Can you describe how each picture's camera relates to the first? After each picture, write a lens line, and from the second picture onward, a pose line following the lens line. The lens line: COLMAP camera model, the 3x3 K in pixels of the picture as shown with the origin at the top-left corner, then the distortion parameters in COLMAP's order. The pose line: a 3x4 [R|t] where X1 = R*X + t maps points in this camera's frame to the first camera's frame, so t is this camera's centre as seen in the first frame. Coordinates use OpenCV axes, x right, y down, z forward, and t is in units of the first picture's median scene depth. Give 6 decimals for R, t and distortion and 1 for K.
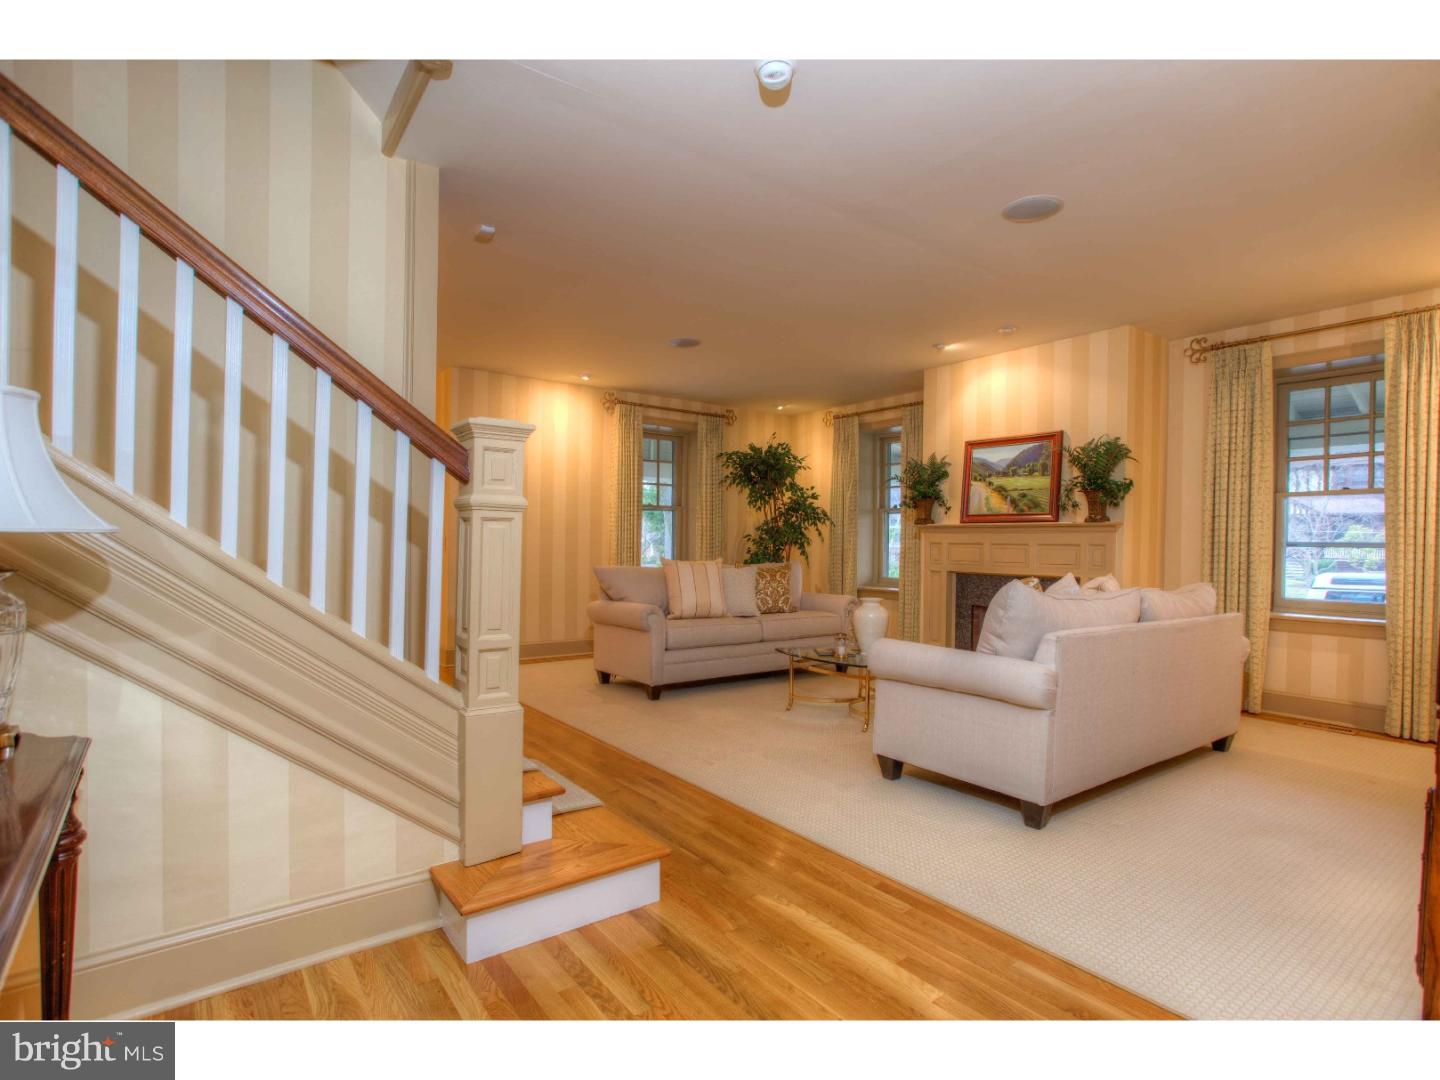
lens RADIAL K [[734.7, 0, 724.0], [0, 734.7, 547.7], [0, 0, 1]] dist [-0.061193, 0.032300]
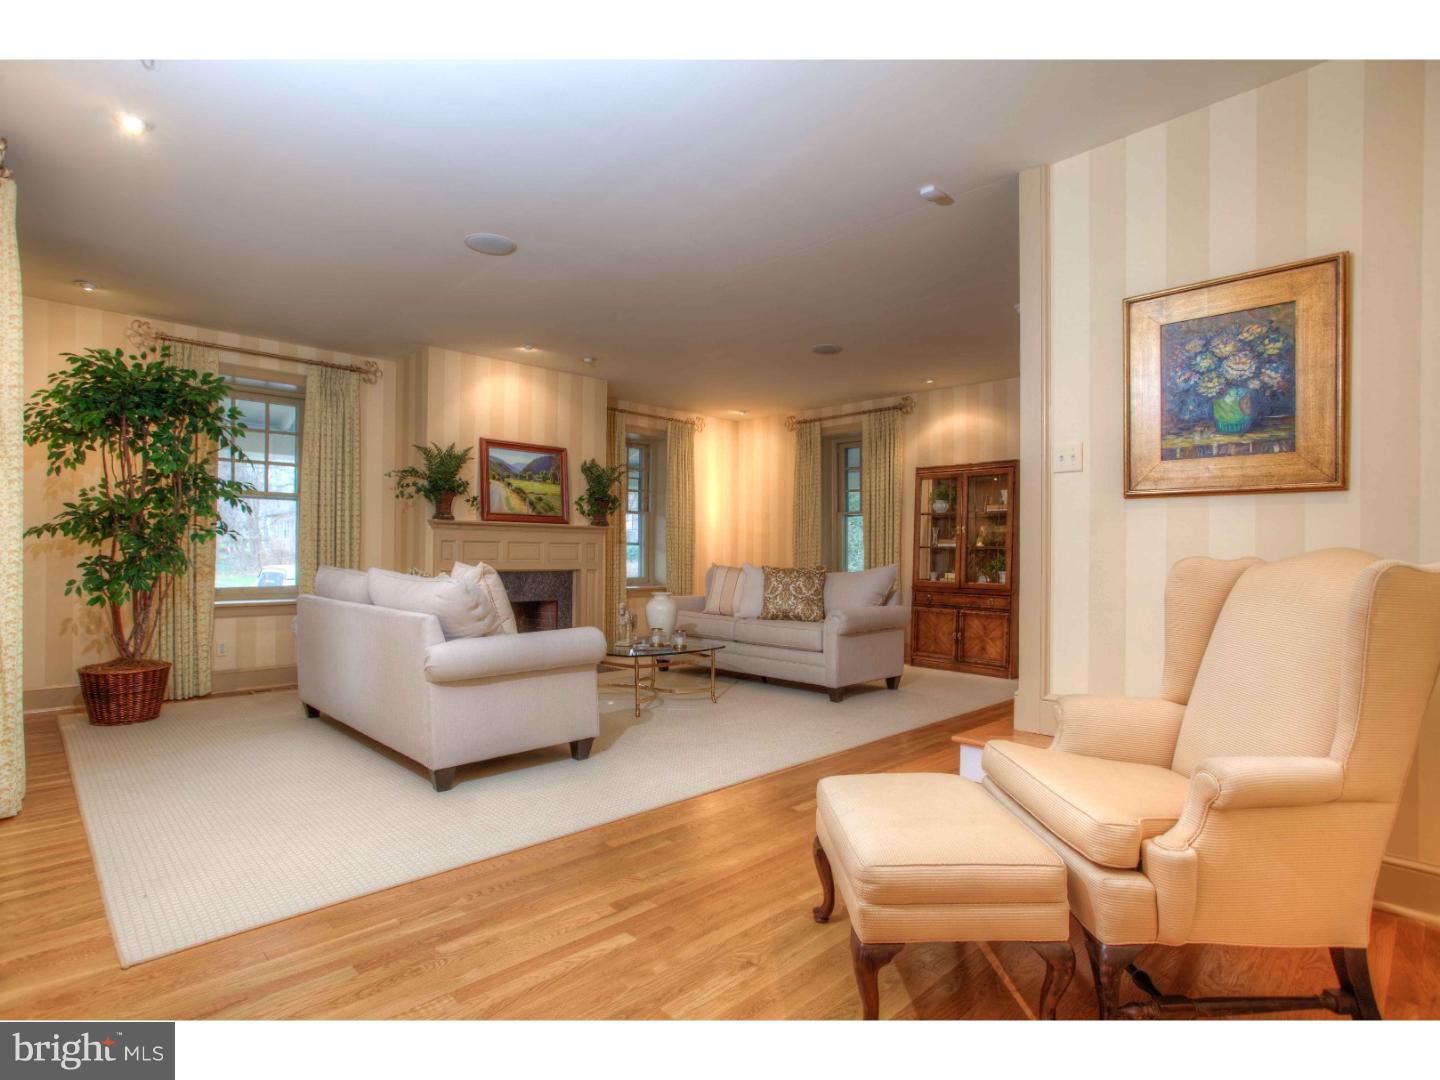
lens RADIAL K [[711.6, 0, 726.7], [0, 711.6, 558.0], [0, 0, 1]] dist [-0.056701, 0.033324]
pose [[-0.125003, -0.021804, 0.991917, -0.699385], [-0.004135, 0.999761, 0.021456, -0.005393], [-0.992148, -0.001420, -0.125063, 0.833142]]
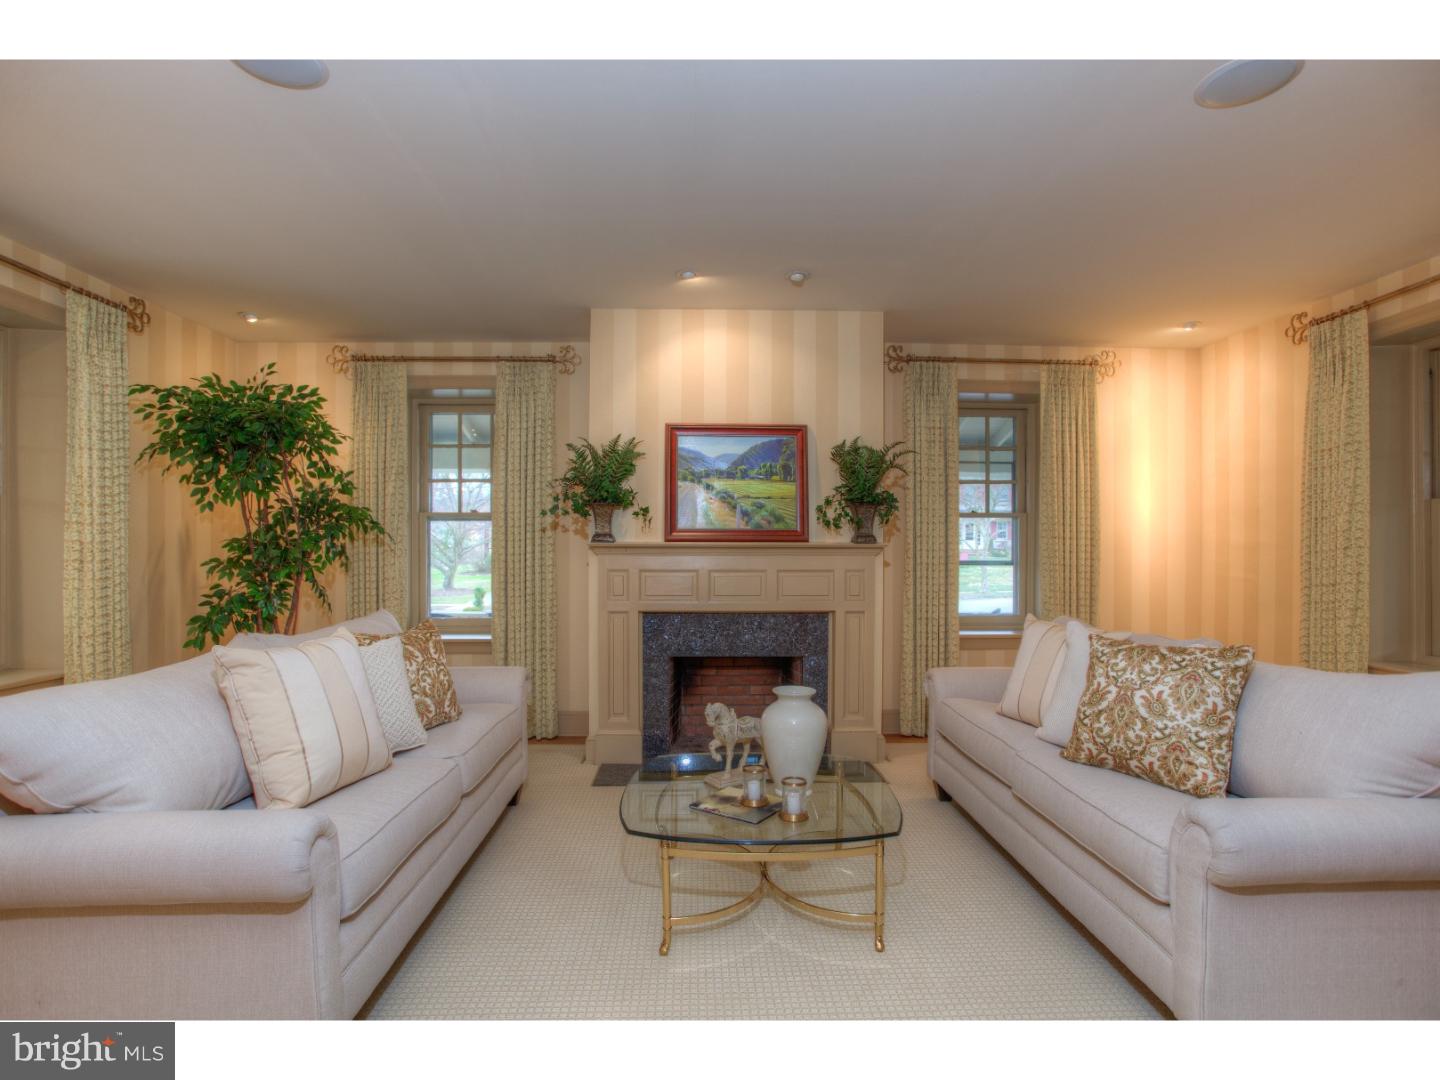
lens RADIAL K [[711.6, 0, 726.7], [0, 711.6, 558.0], [0, 0, 1]] dist [-0.056701, 0.033324]
pose [[0.574574, -0.021476, 0.818171, -0.206322], [0.010081, 0.999766, 0.019163, -0.031413], [-0.818391, -0.002763, 0.574655, 0.592742]]
